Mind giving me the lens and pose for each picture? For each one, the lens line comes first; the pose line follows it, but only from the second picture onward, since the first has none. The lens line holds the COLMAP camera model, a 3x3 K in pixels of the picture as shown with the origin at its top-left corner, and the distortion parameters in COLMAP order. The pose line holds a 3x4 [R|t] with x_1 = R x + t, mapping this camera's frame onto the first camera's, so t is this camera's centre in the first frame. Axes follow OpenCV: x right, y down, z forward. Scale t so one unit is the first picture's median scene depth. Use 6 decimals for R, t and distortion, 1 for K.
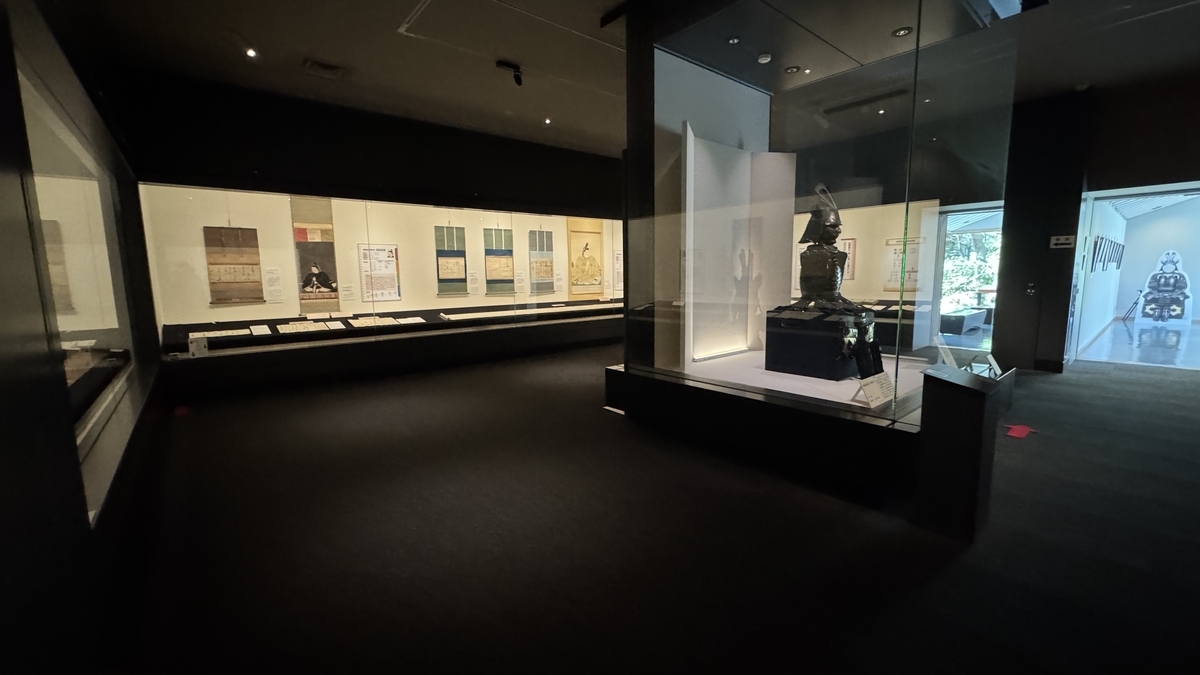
lens RADIAL K [[474.1, 0, 601.5], [0, 474.1, 335.1], [0, 0, 1]] dist [-0.000649, -0.000231]
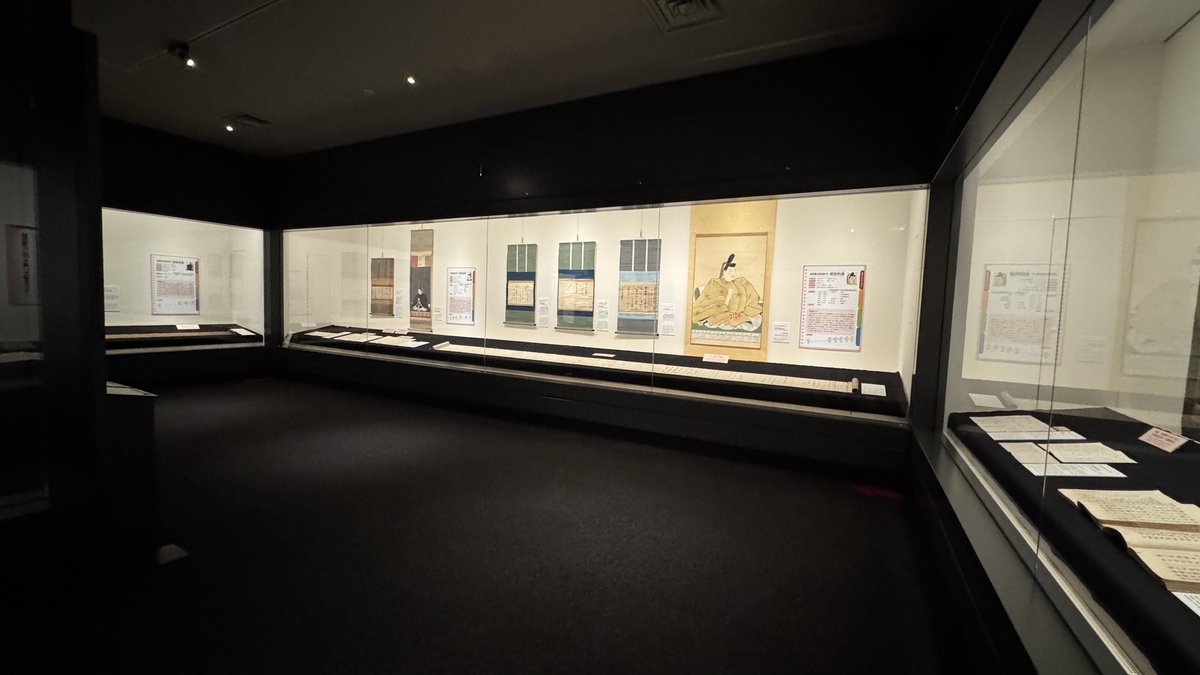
lens RADIAL K [[474.1, 0, 601.5], [0, 474.1, 335.1], [0, 0, 1]] dist [-0.000649, -0.000231]
pose [[0.374135, 0.081114, -0.923820, 0.498566], [-0.166171, 0.985909, 0.019268, -0.103677], [0.912365, 0.146303, 0.382342, 0.786605]]
